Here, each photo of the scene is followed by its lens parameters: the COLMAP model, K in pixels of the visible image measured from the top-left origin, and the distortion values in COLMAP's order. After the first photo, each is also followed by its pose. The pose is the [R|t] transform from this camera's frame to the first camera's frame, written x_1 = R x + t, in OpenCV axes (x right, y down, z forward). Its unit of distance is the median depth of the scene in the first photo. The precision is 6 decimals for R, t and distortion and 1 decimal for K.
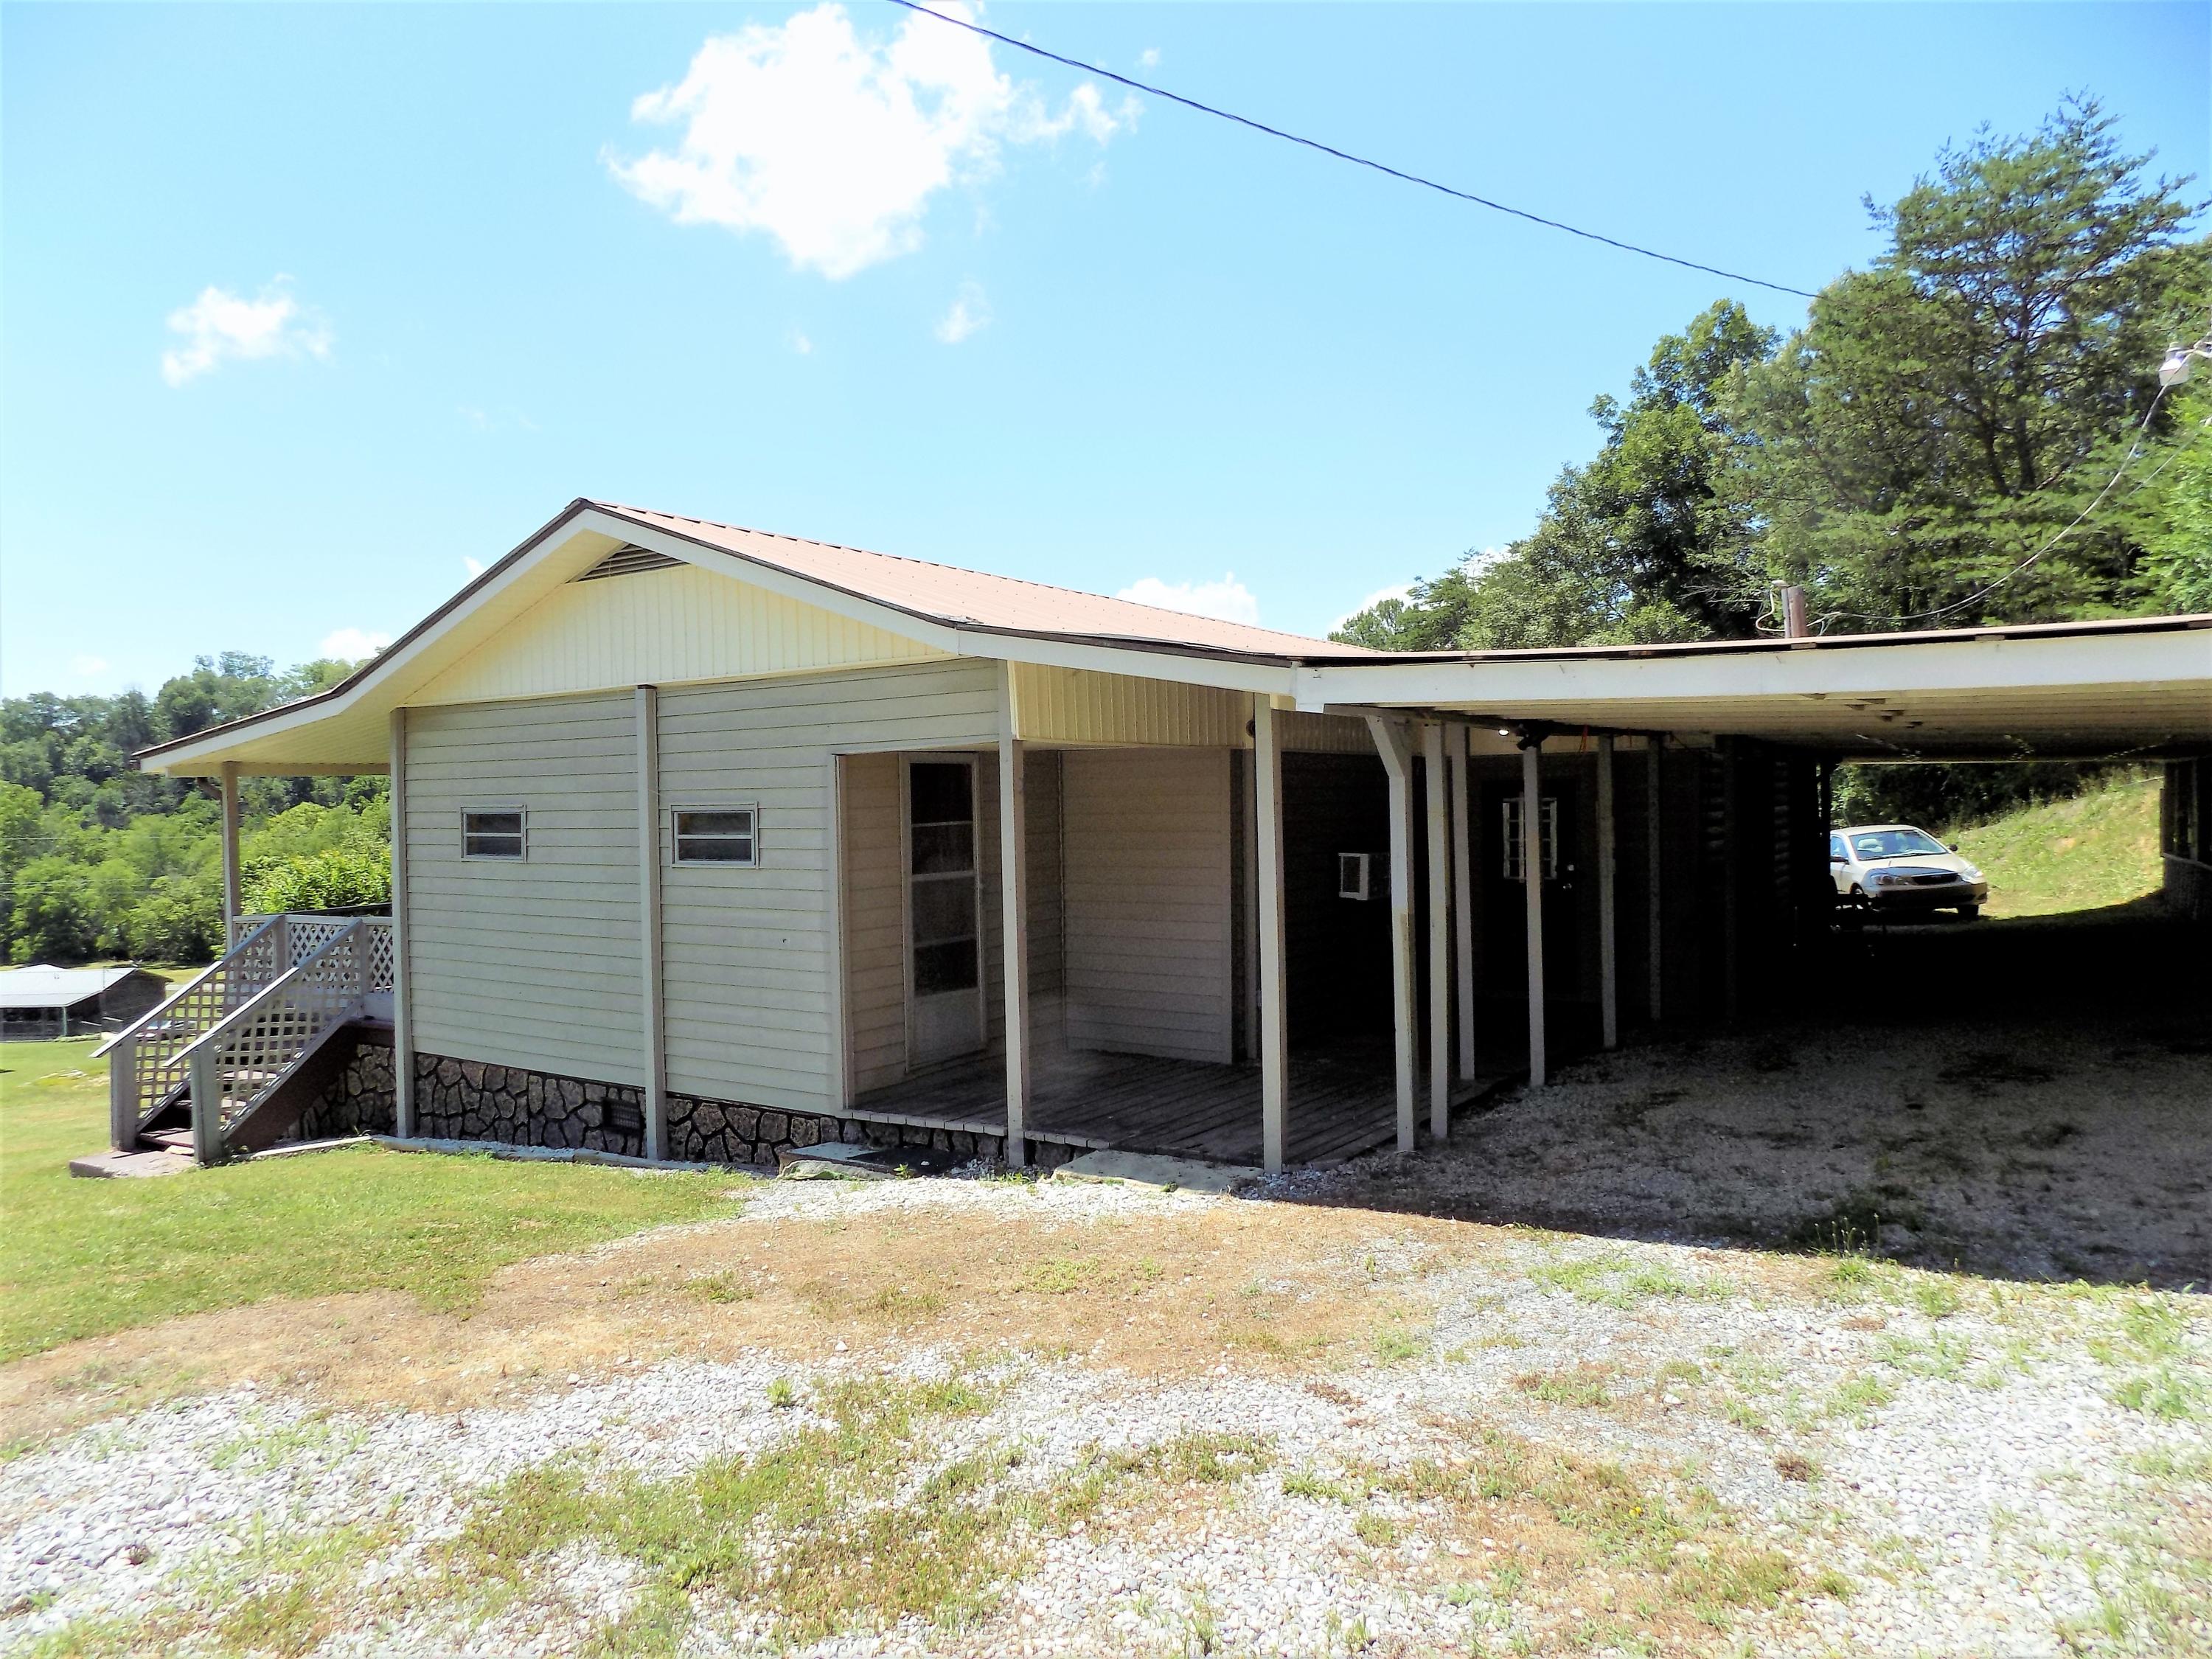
lens RADIAL K [[1484.9, 0, 1108.9], [0, 1484.9, 819.6], [0, 0, 1]] dist [-0.074704, 0.078963]
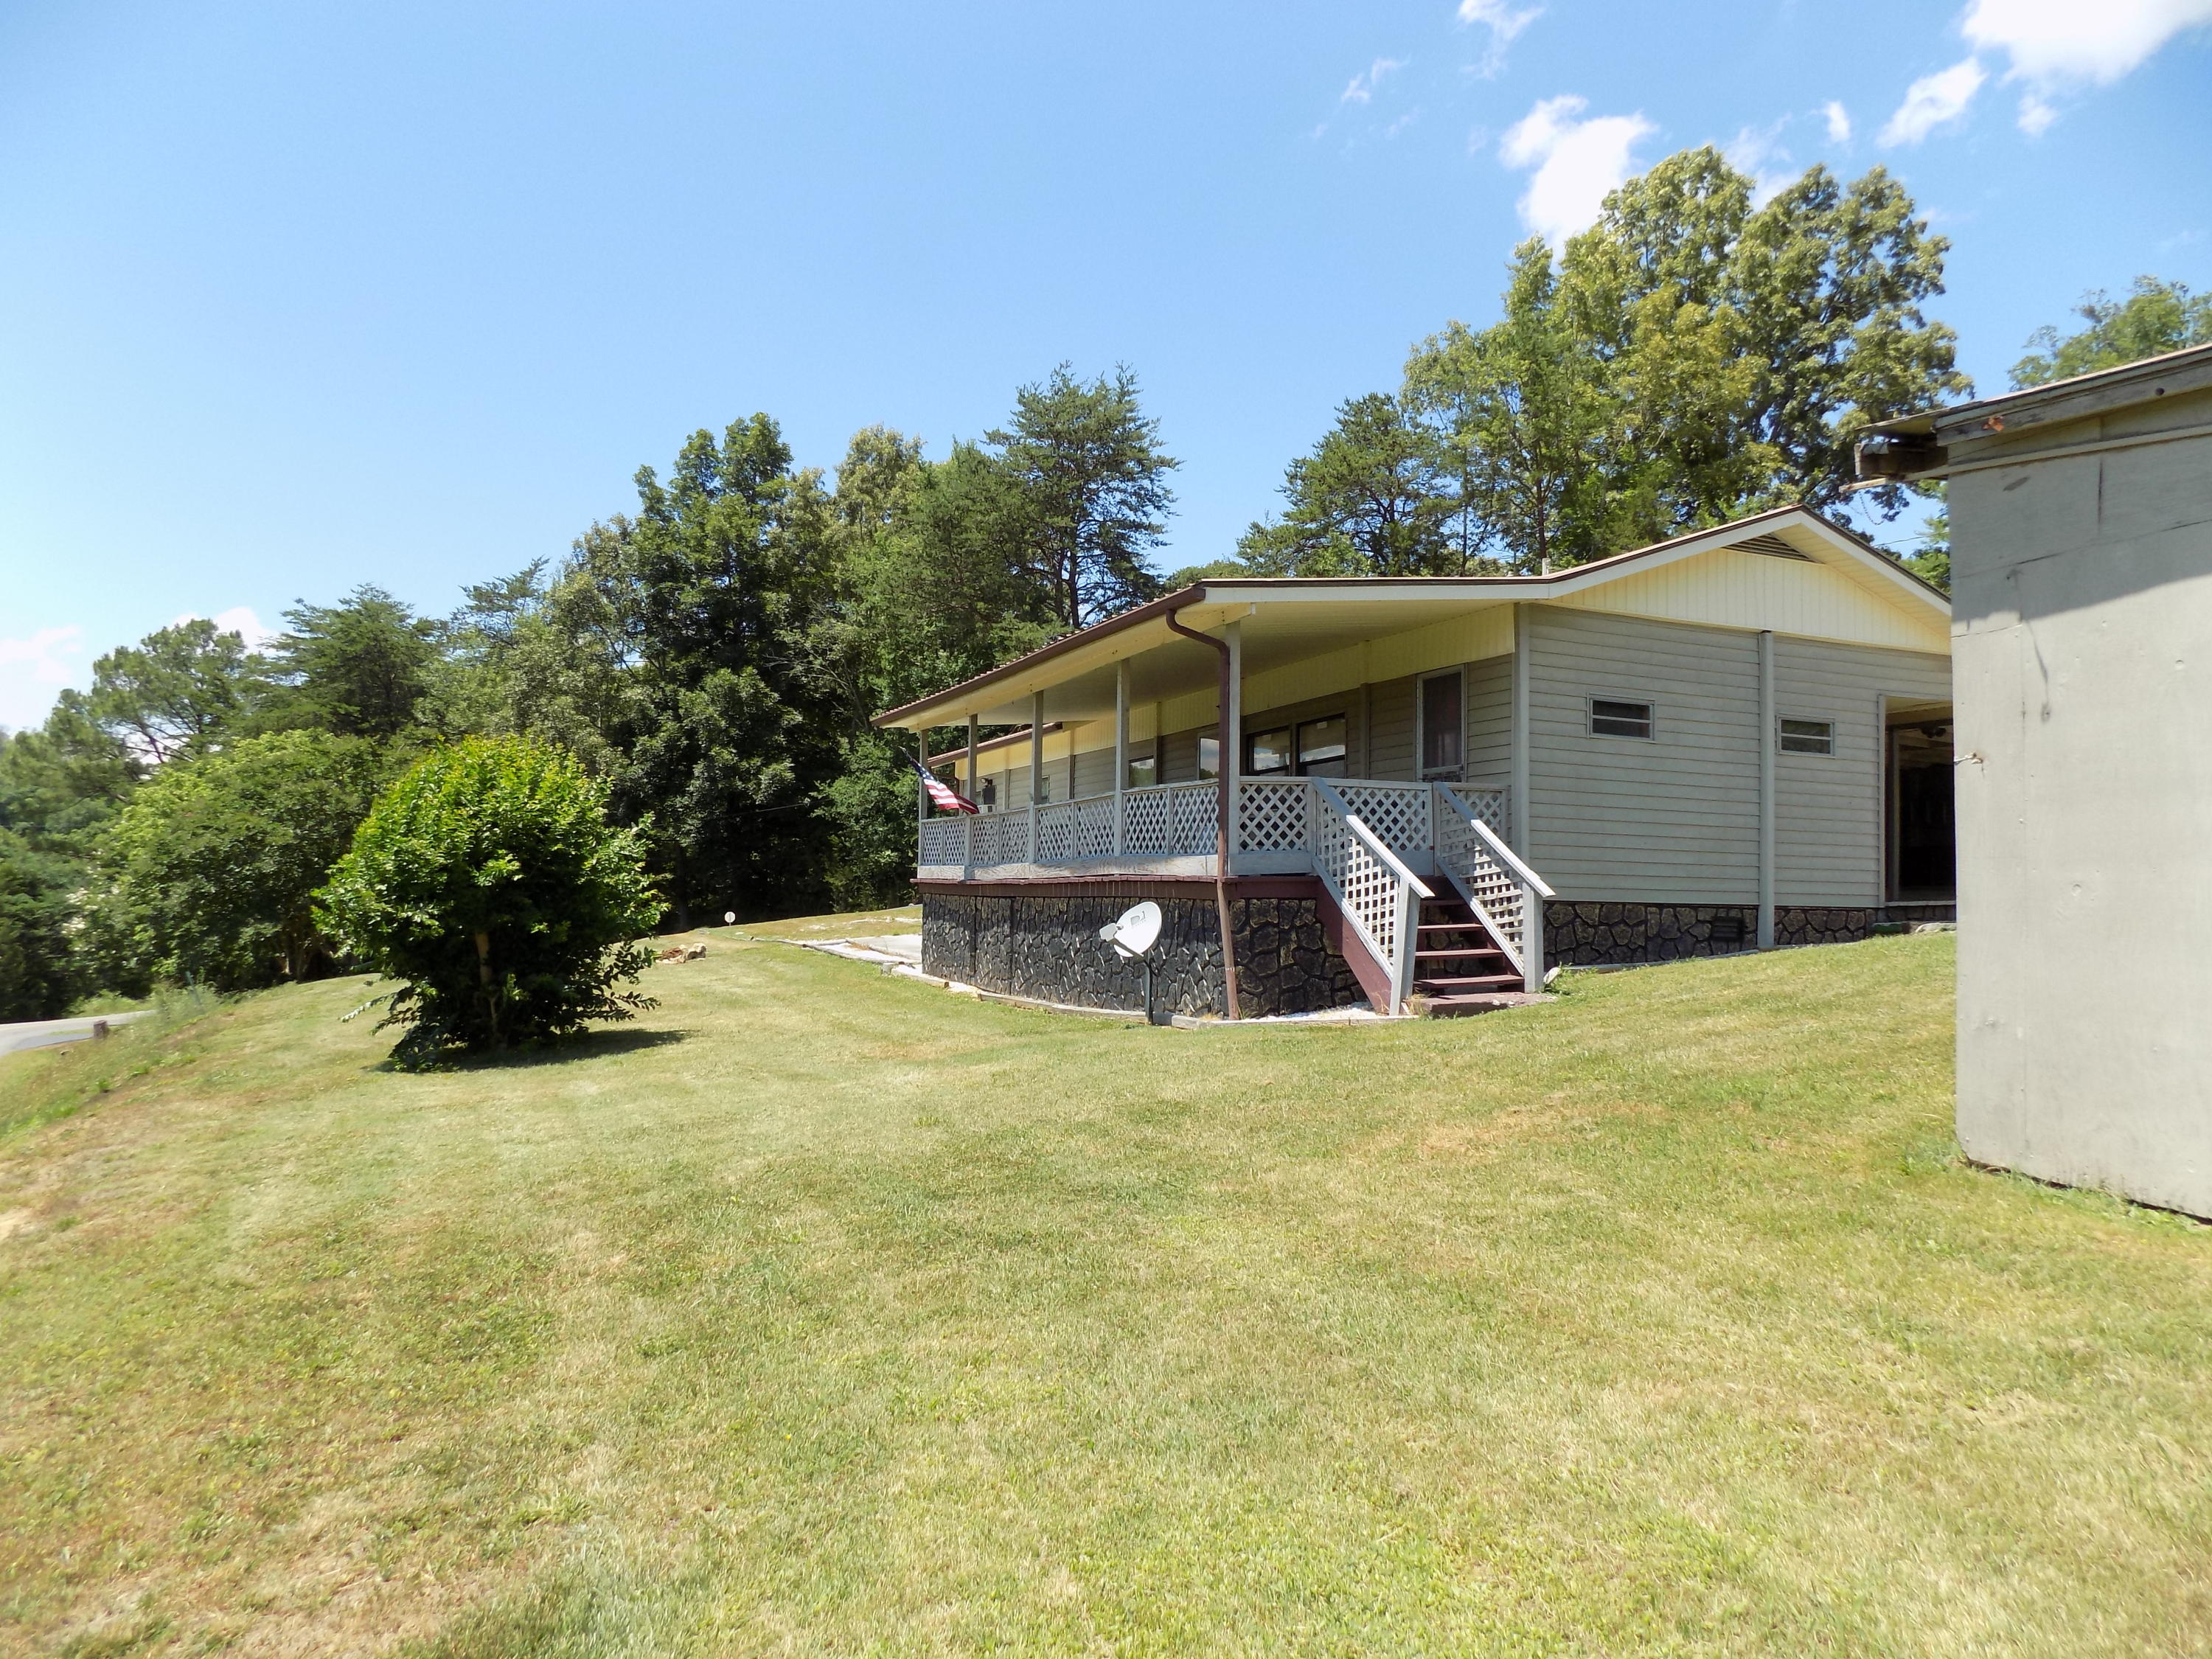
lens RADIAL K [[1484.9, 0, 1108.9], [0, 1484.9, 819.6], [0, 0, 1]] dist [-0.074704, 0.078963]
pose [[0.537986, 0.071433, 0.839922, -1.713886], [-0.015951, 0.997087, -0.074582, 0.198204], [-0.842803, 0.026727, 0.537559, 0.692932]]
